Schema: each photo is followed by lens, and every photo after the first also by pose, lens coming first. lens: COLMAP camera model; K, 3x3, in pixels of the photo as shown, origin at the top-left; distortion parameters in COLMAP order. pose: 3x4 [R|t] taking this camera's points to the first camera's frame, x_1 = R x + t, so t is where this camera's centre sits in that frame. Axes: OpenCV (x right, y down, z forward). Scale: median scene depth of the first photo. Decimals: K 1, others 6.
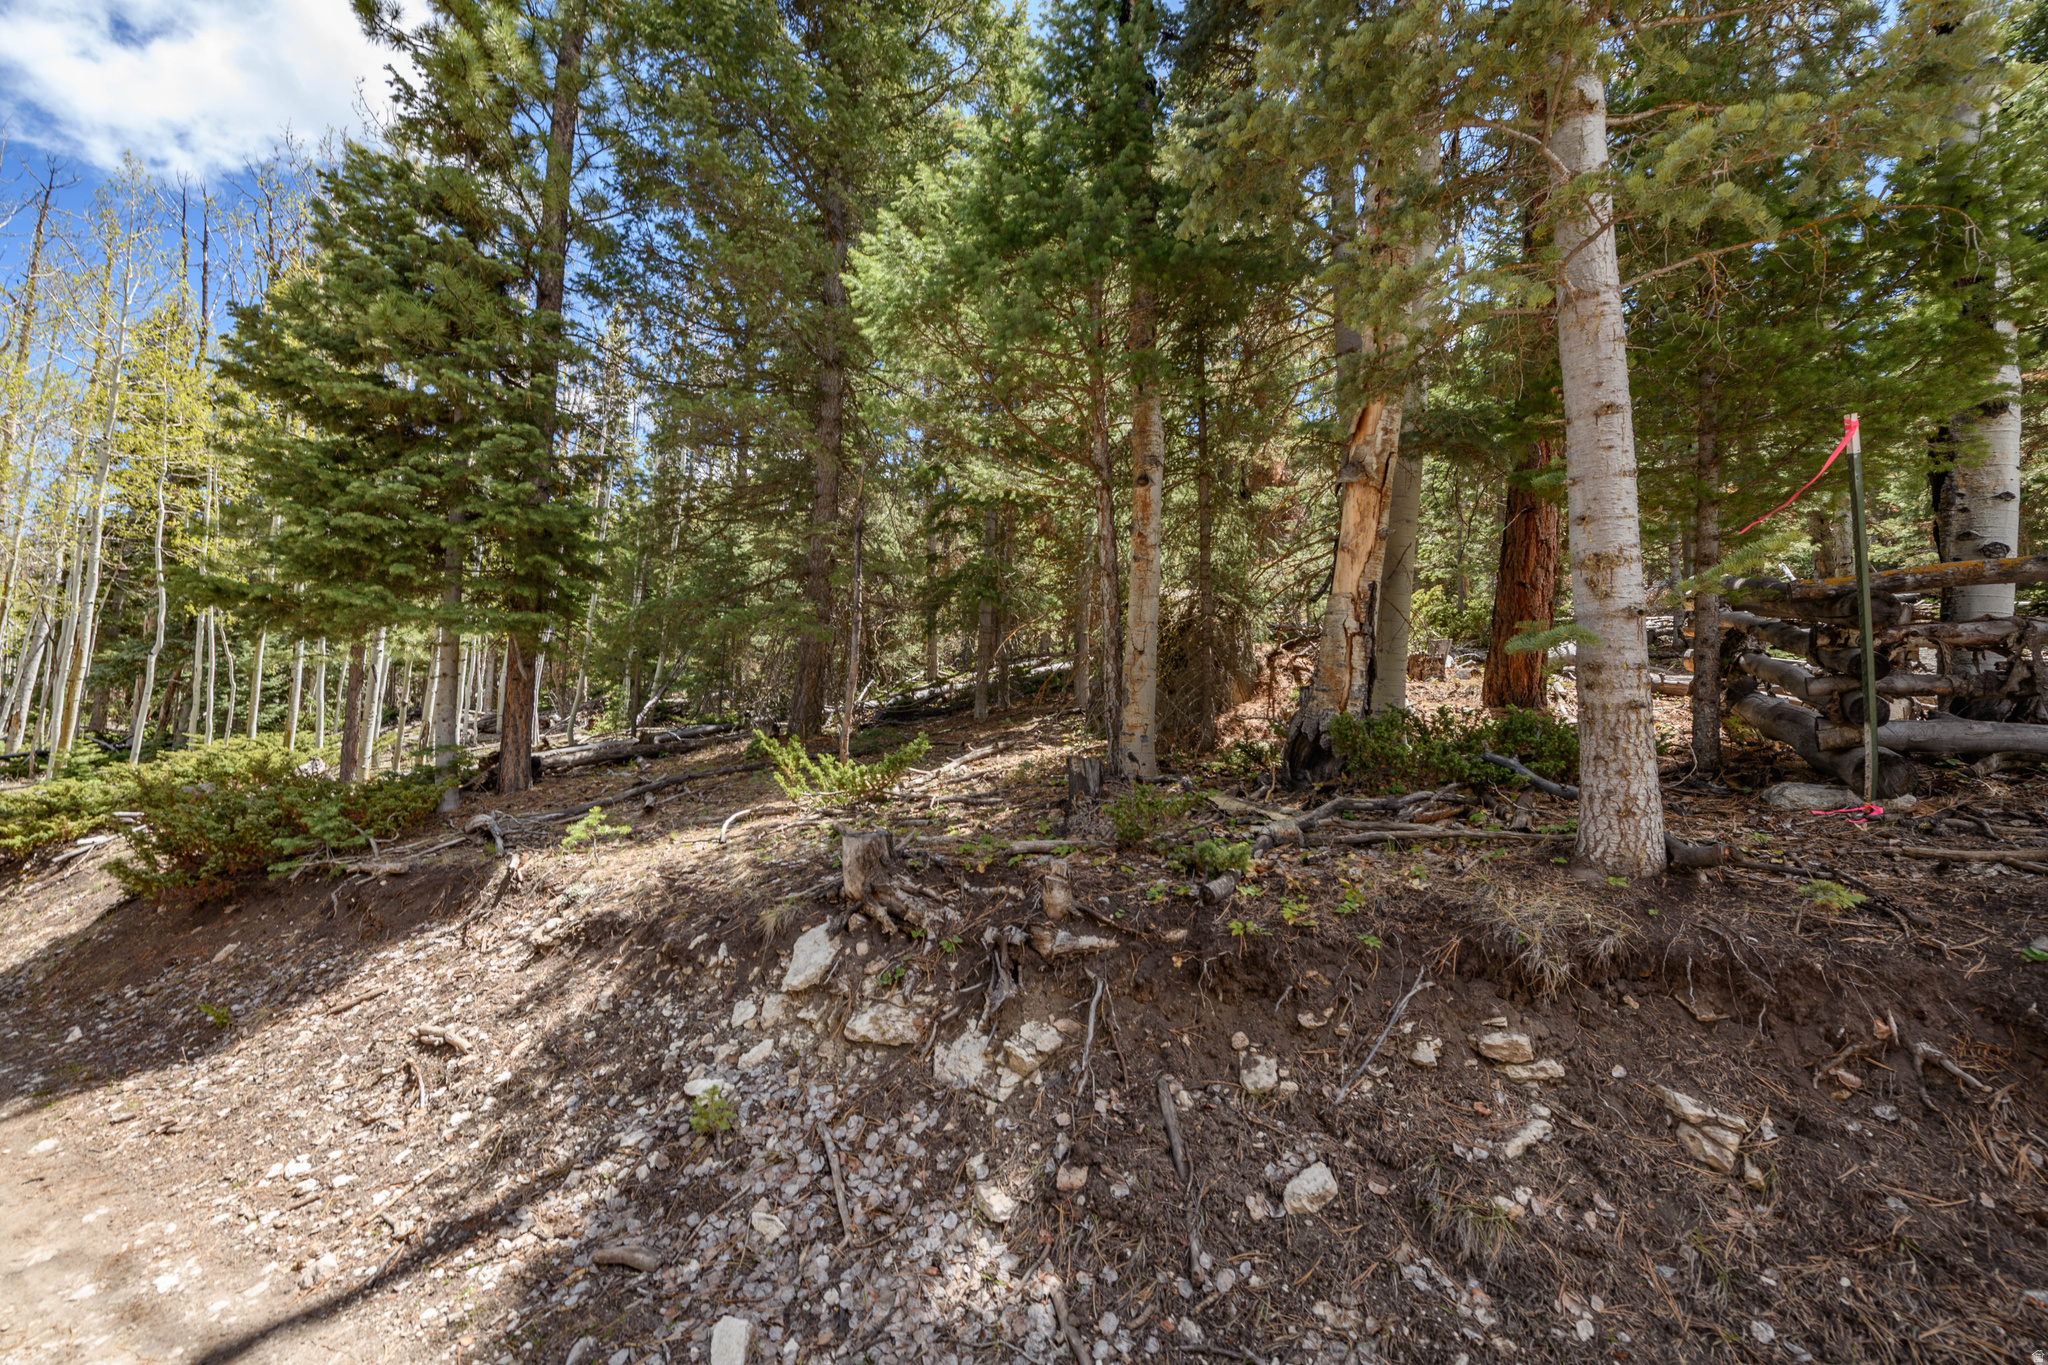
lens RADIAL K [[808.8, 0, 1024.3], [0, 808.8, 678.1], [0, 0, 1]] dist [-0.002212, -0.003002]
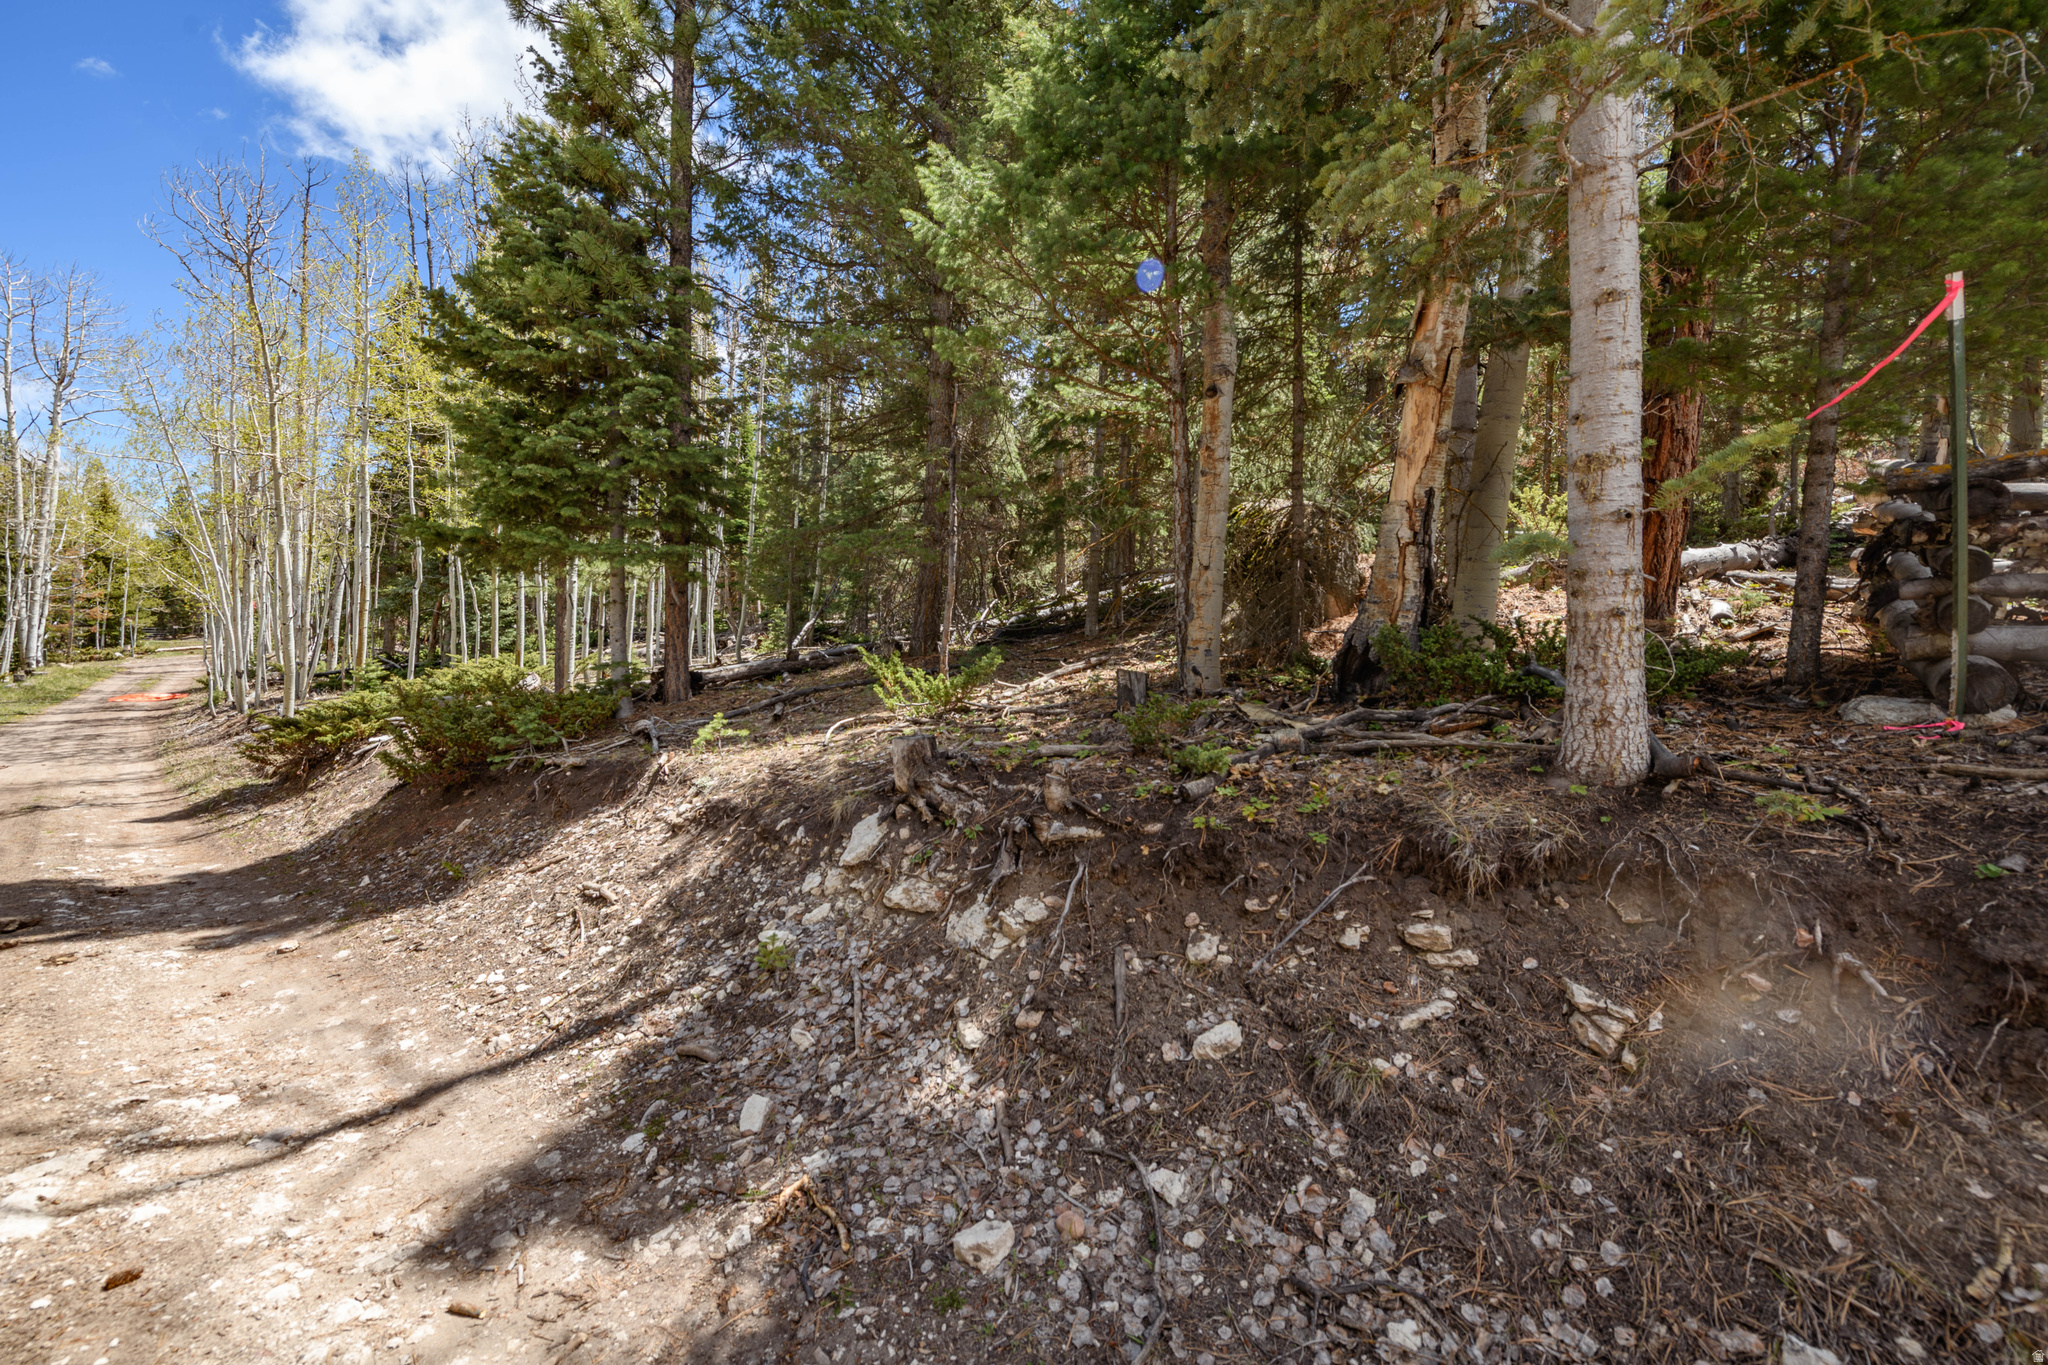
lens RADIAL K [[808.8, 0, 1020.6], [0, 808.8, 678.2], [0, 0, 1]] dist [-0.002212, -0.003002]
pose [[0.980664, 0.001800, -0.195692, 0.181370], [0.017948, 0.994916, 0.099096, 0.002253], [0.194875, -0.100692, 0.975646, -0.070878]]
